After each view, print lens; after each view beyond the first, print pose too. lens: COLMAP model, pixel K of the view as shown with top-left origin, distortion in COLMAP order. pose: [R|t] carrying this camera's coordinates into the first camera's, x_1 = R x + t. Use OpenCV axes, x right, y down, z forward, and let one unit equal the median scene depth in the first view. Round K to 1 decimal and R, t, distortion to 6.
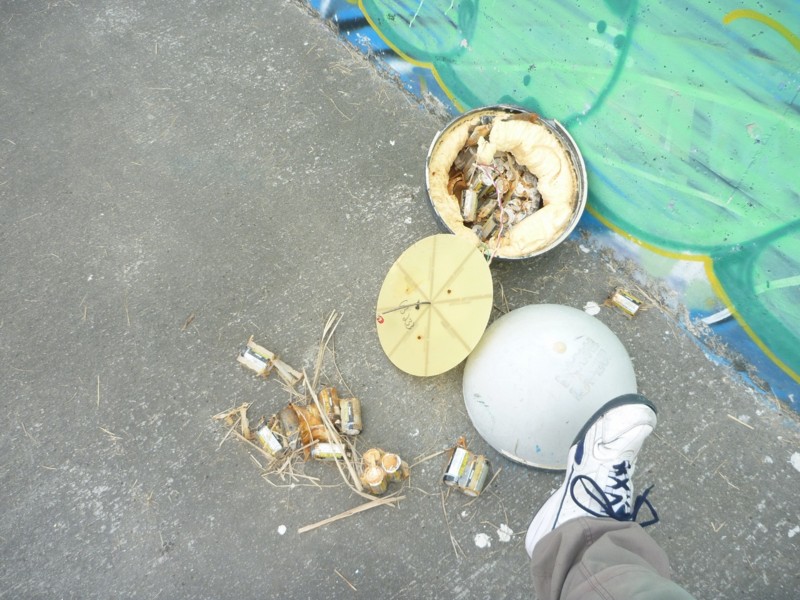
lens RADIAL K [[648.0, 0, 400.0], [0, 648.0, 300.0], [0, 0, 1]] dist [-0.011882, -0.006447]
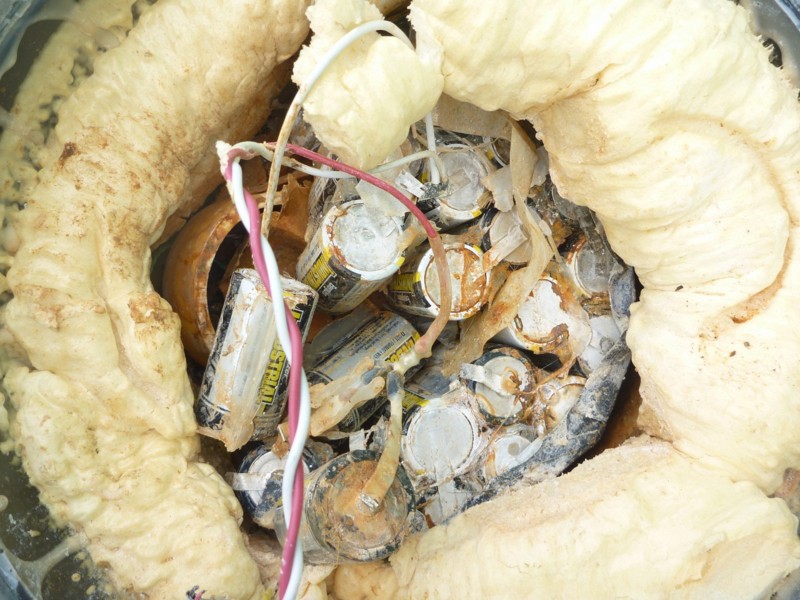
lens RADIAL K [[648.0, 0, 400.0], [0, 648.0, 300.0], [0, 0, 1]] dist [-0.011882, -0.006447]
pose [[0.972874, 0.221719, -0.066013, 0.155776], [-0.217160, 0.973640, 0.069760, -0.181073], [0.079740, -0.053532, 0.995377, 0.798995]]
